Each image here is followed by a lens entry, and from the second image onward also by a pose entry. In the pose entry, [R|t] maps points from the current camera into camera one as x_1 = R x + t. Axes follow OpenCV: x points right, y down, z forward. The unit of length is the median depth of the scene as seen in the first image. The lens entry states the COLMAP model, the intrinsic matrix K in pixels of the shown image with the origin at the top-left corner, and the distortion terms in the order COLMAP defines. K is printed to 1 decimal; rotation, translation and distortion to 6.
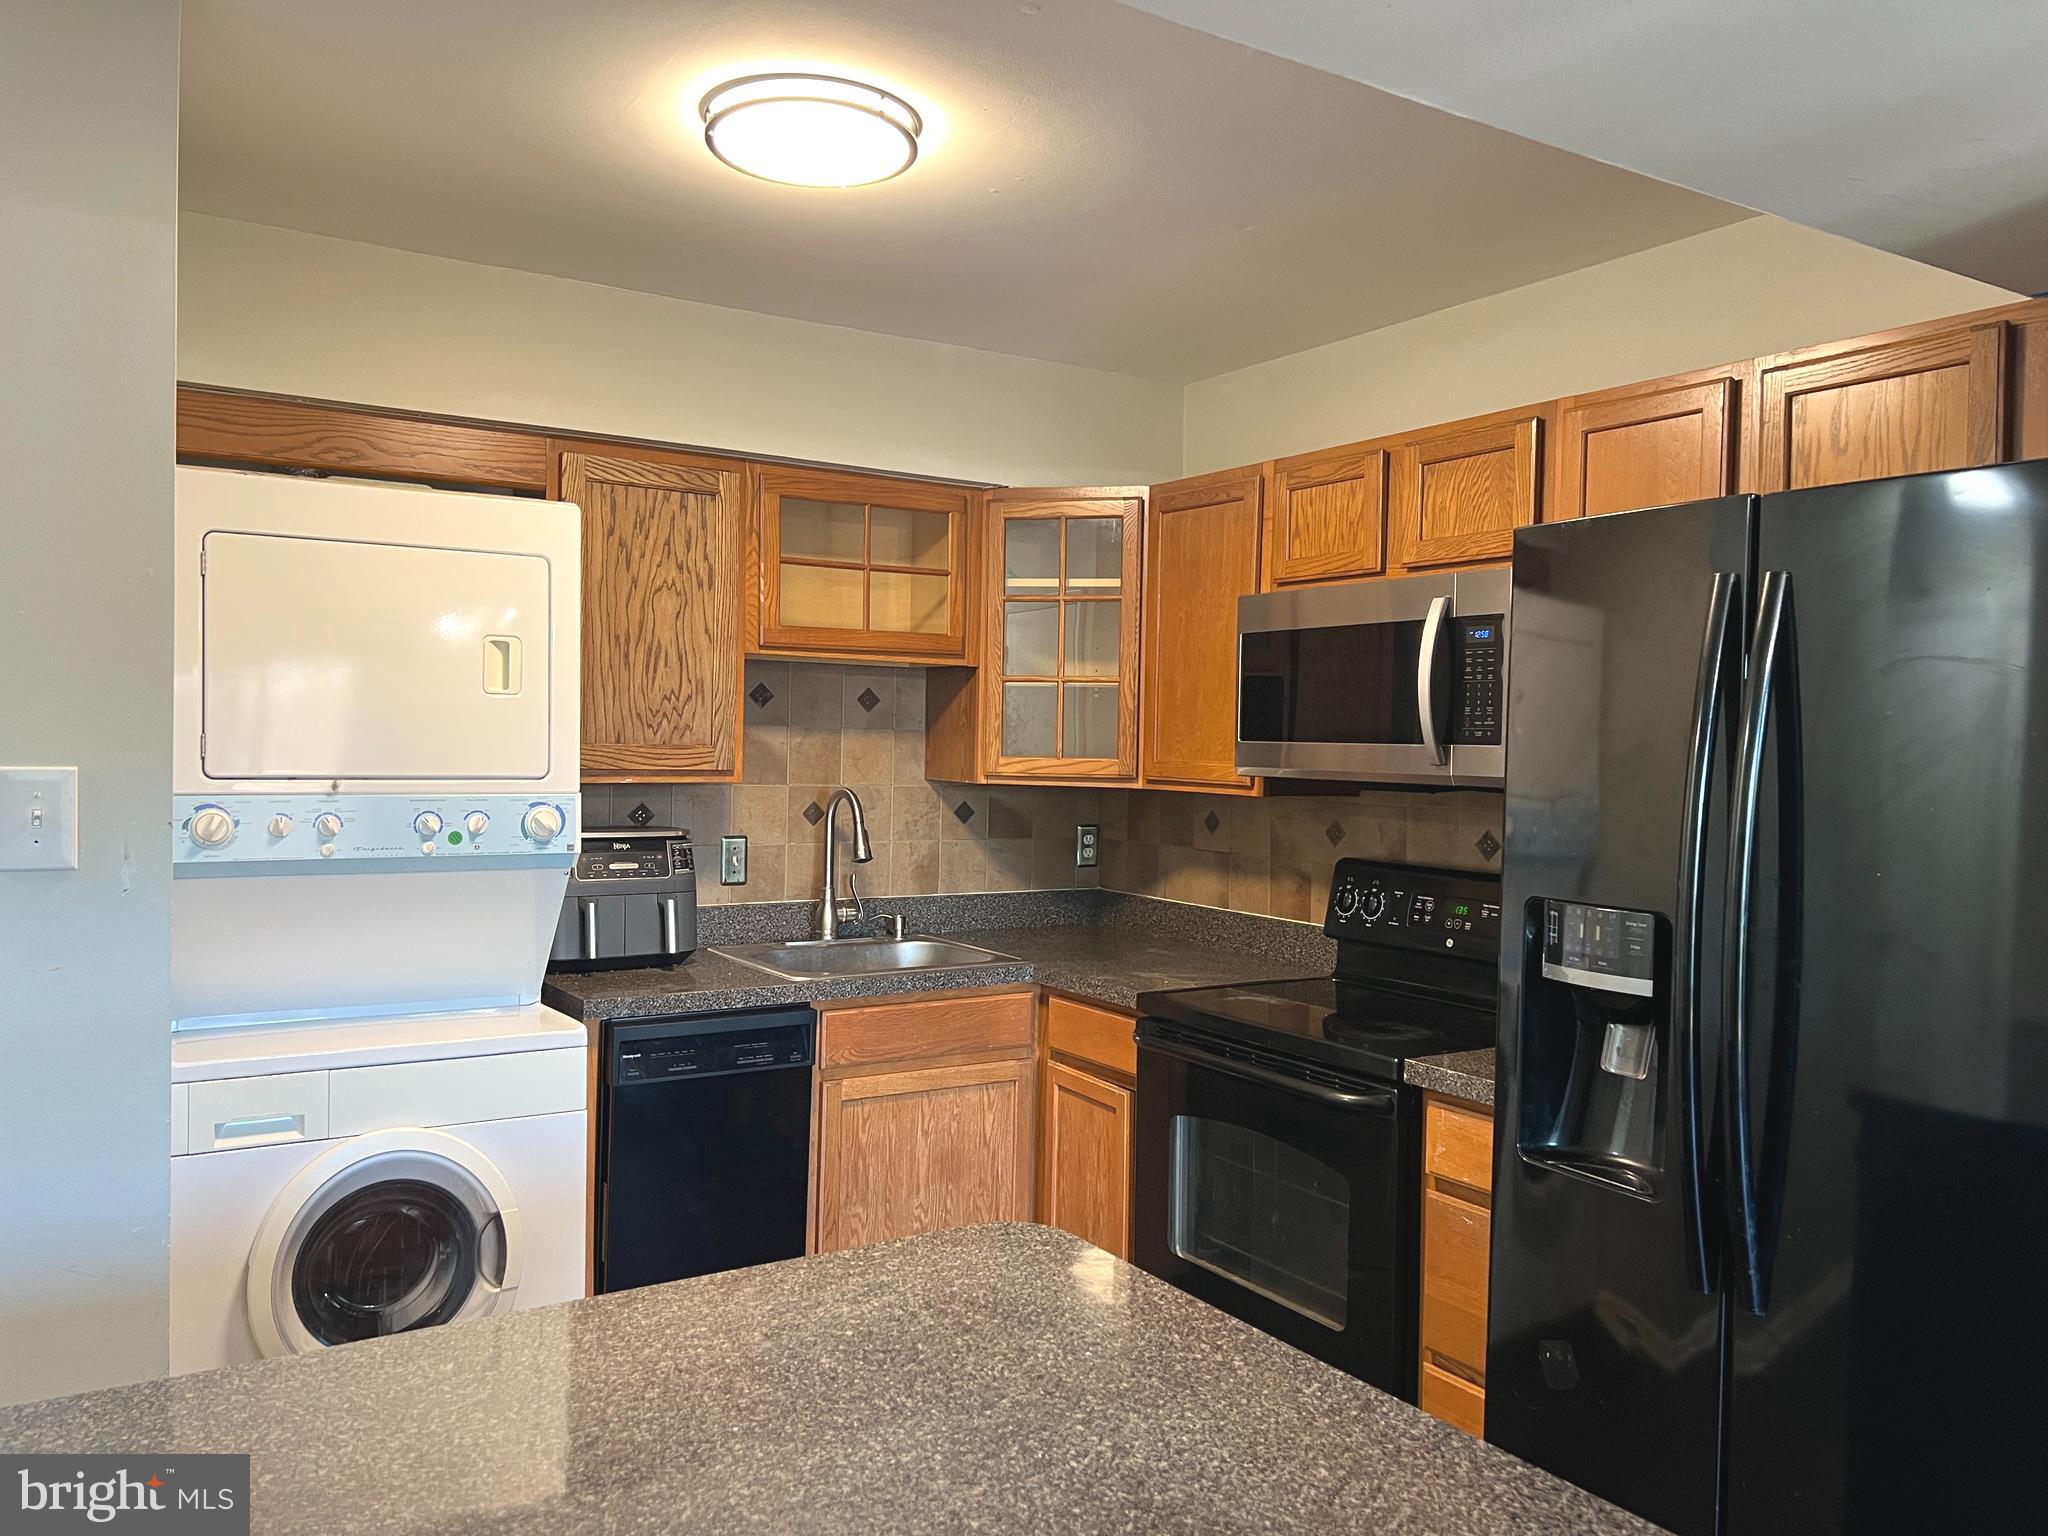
lens RADIAL K [[1536.2, 0, 1036.1], [0, 1536.2, 773.0], [0, 0, 1]] dist [0.067566, -0.070286]
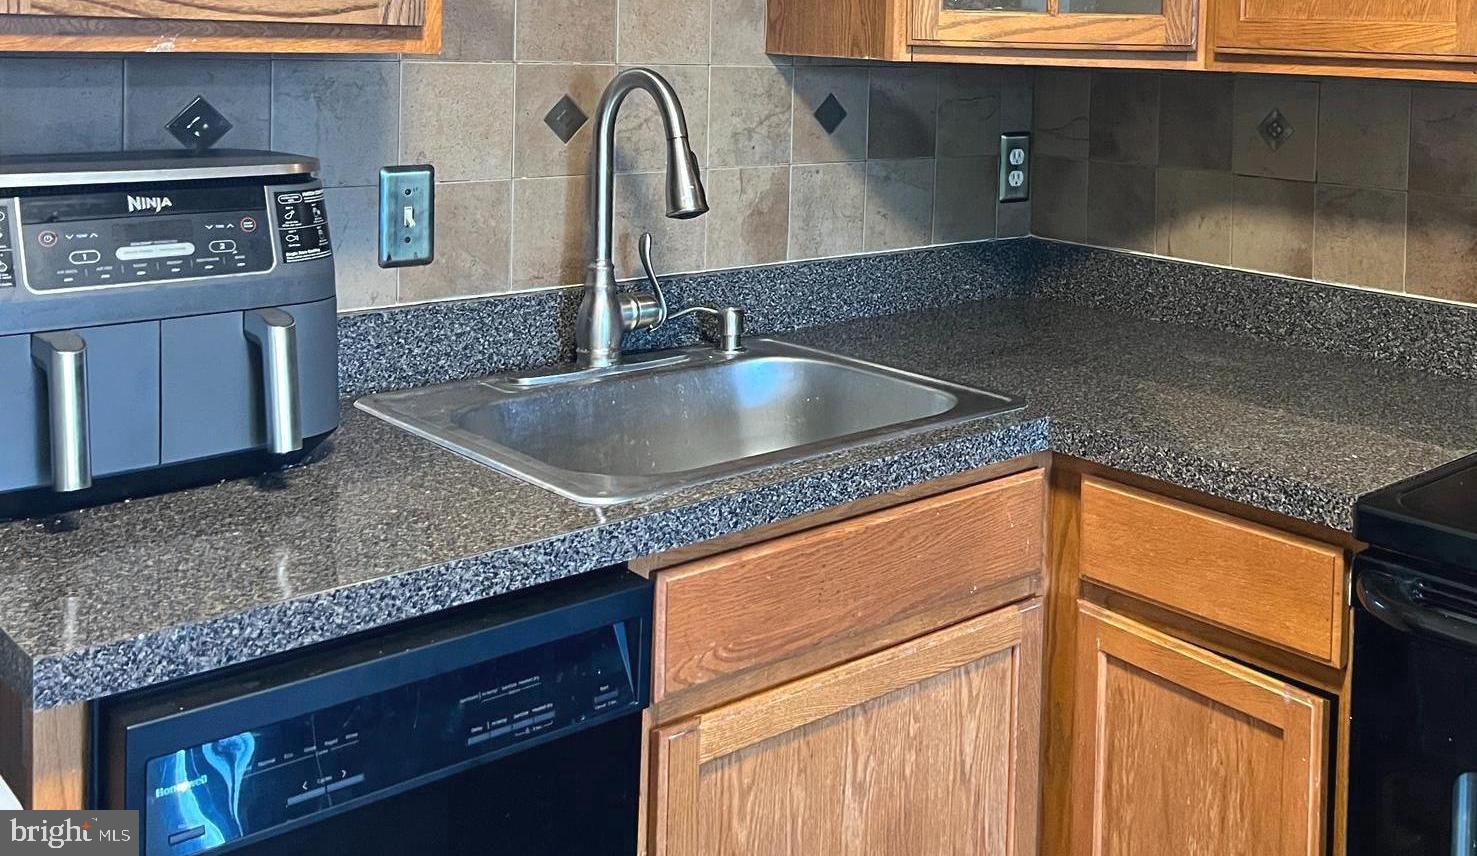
lens RADIAL K [[1552.6, 0, 1024.4], [0, 1552.6, 97.7], [0, 0, 1]] dist [0.025627, 0.000000]
pose [[0.971894, -0.003116, 0.235400, -0.136386], [-0.002322, 0.999737, 0.022818, 0.008288], [-0.235409, -0.022723, 0.971631, 0.527433]]
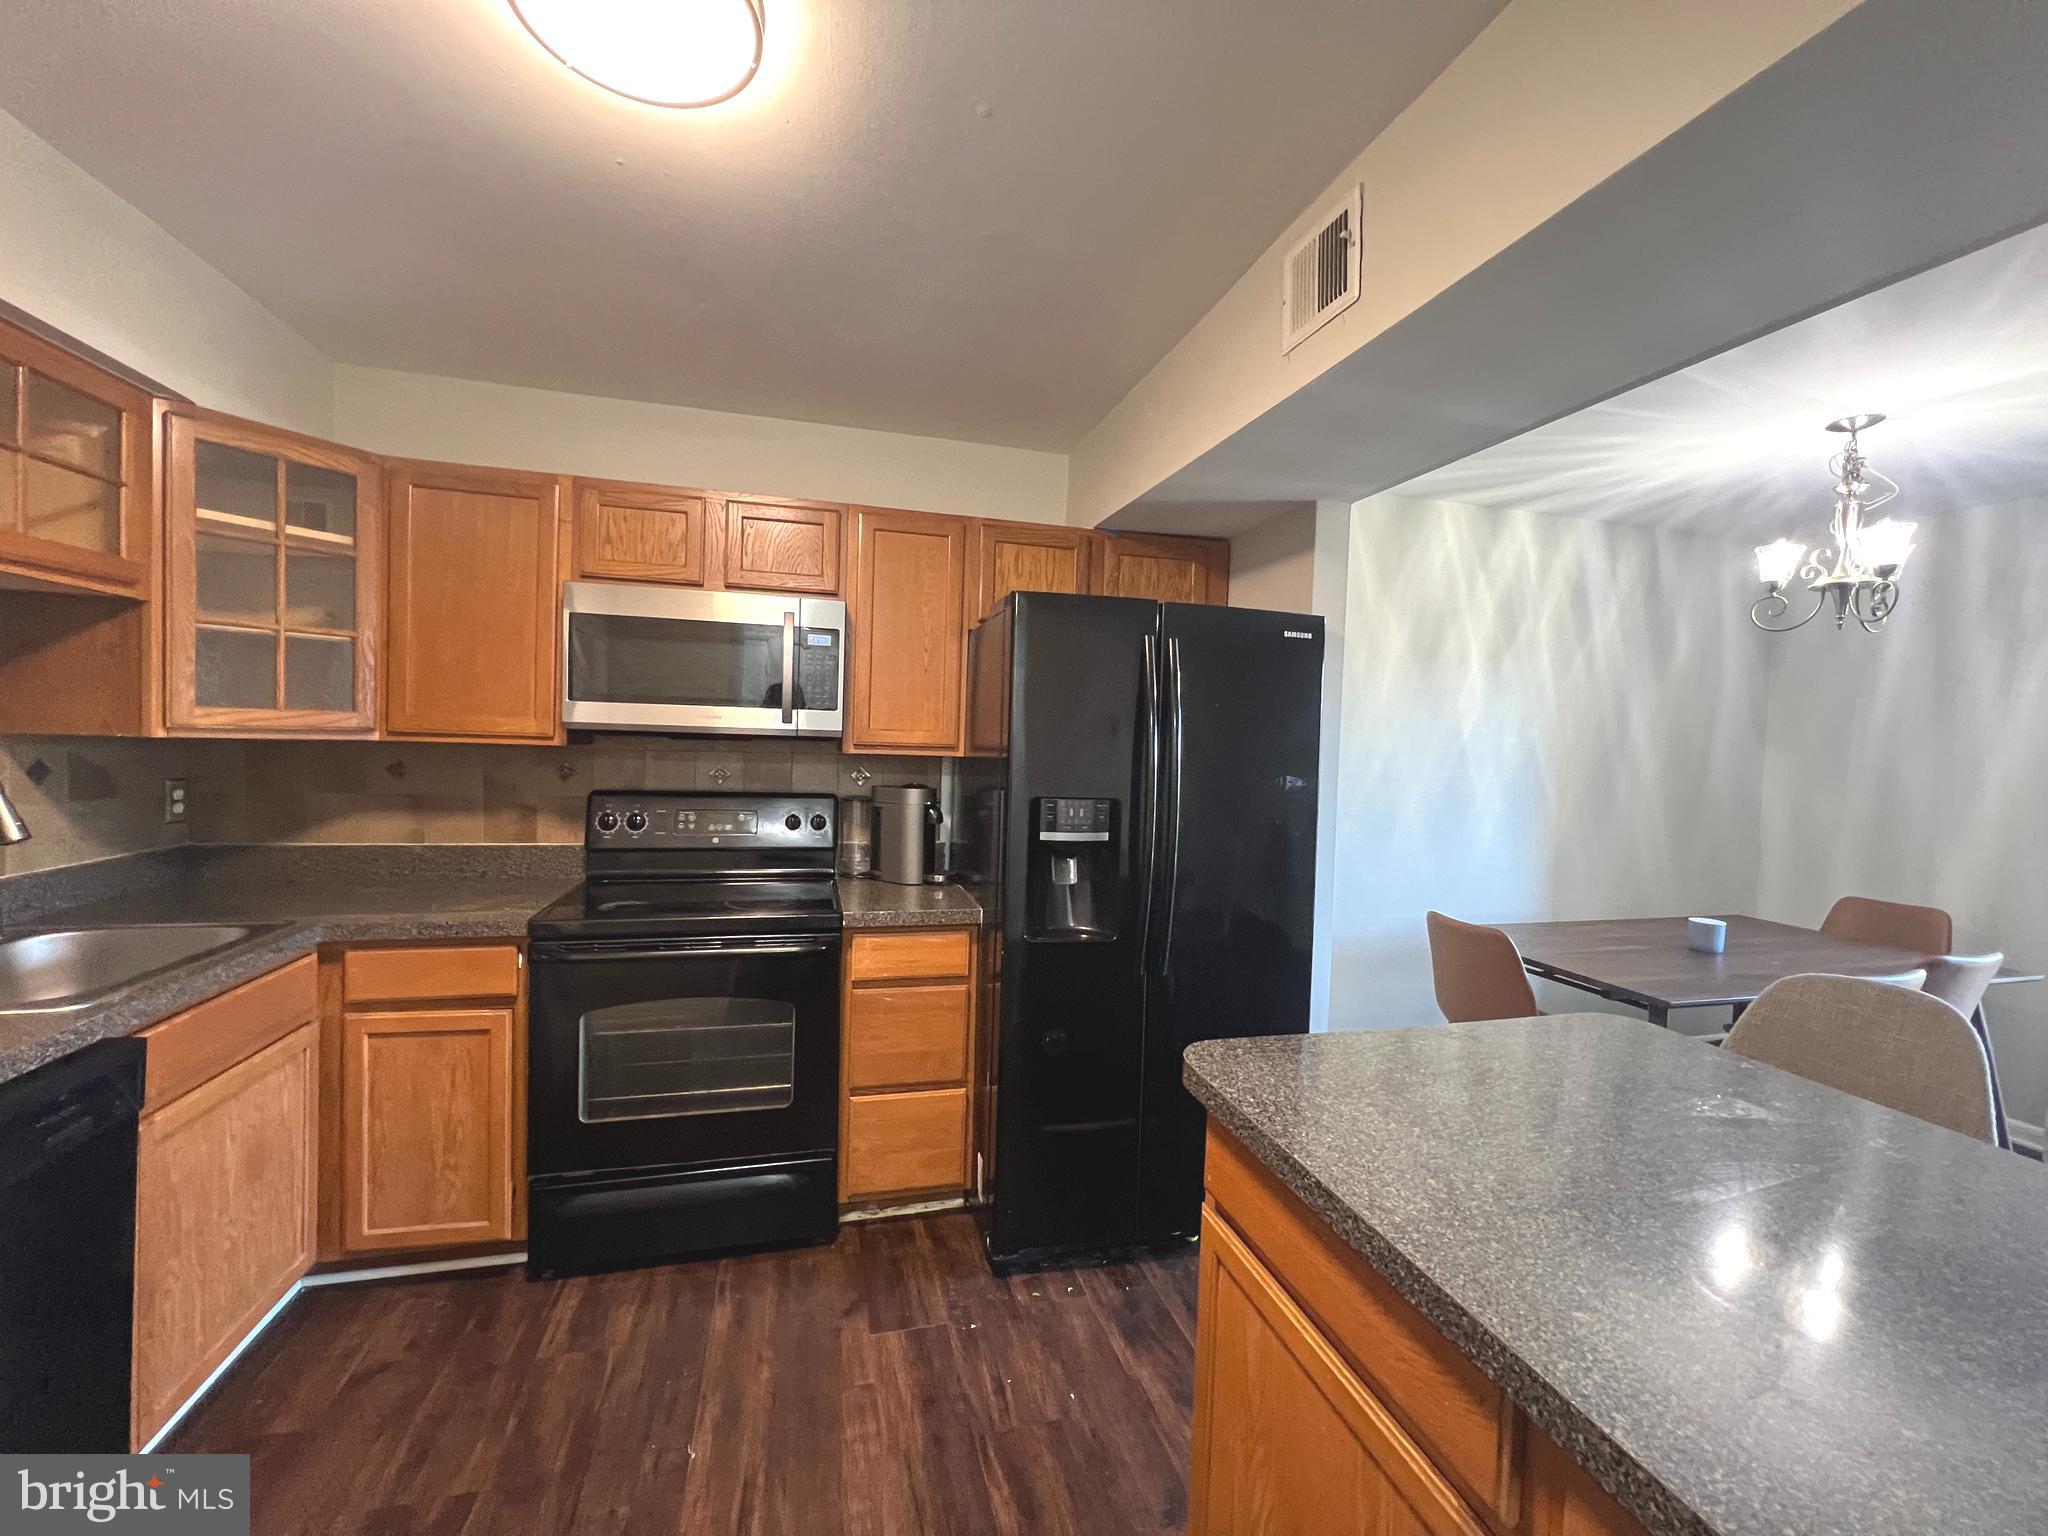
lens RADIAL K [[815.3, 0, 1024.0], [0, 815.3, 767.1], [0, 0, 1]] dist [-0.007637, 0.001841]
pose [[0.310102, -0.044933, 0.949641, -0.362731], [-0.004922, 0.998793, 0.048866, -0.001385], [-0.950690, -0.019828, 0.309507, 0.439902]]
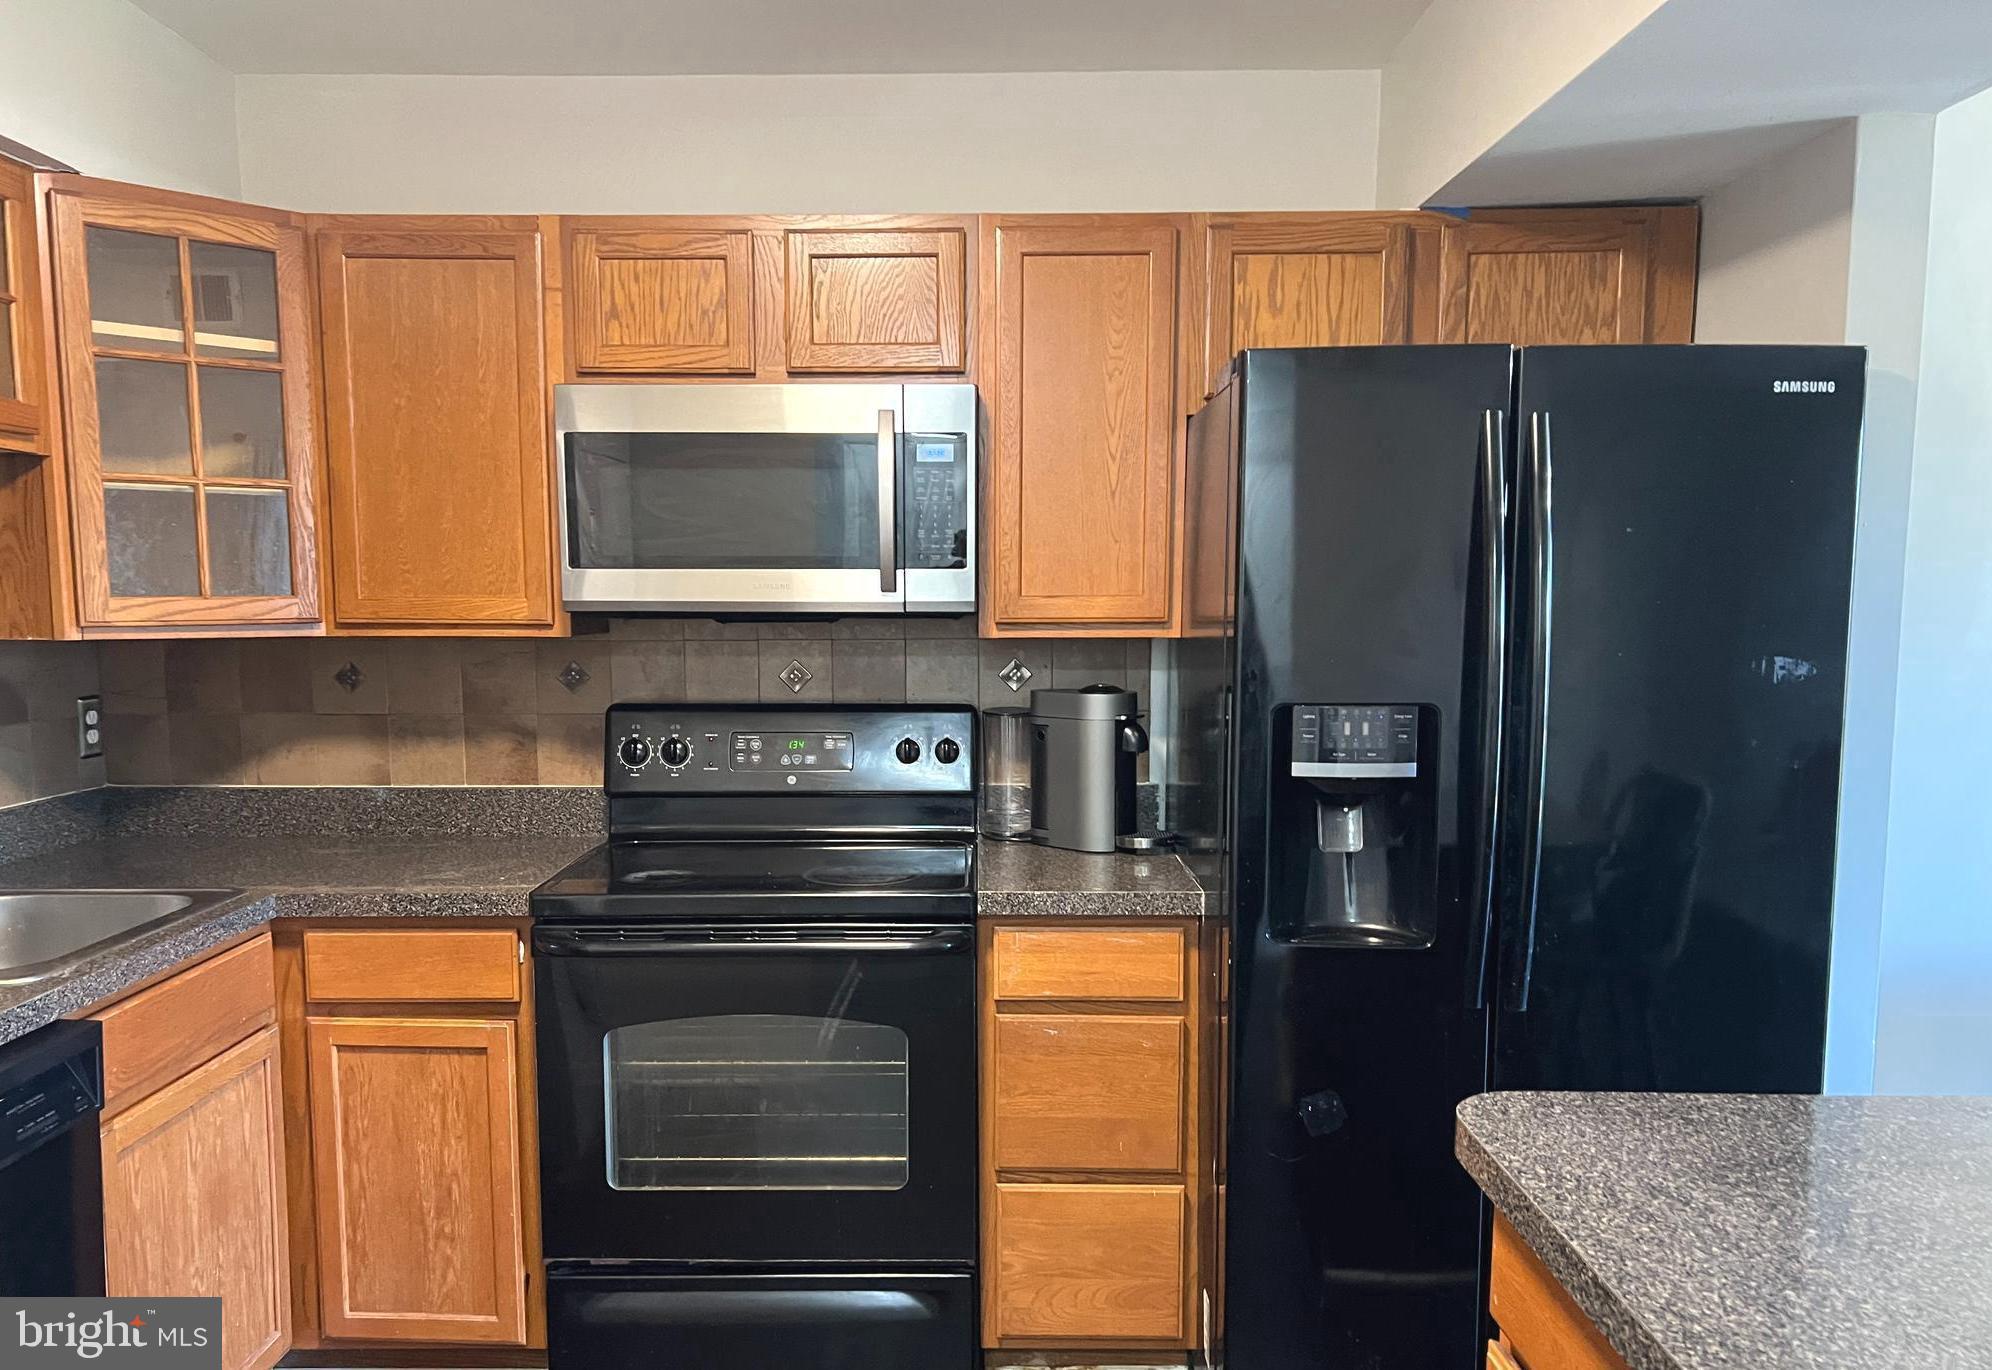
lens RADIAL K [[1529.8, 0, 959.4], [0, 1529.8, 778.1], [0, 0, 1]] dist [0.044569, -0.042293]
pose [[0.554419, -0.122469, 0.823177, -0.421441], [0.032183, 0.991528, 0.125840, -0.006307], [-0.831615, -0.043276, 0.553664, 0.365363]]
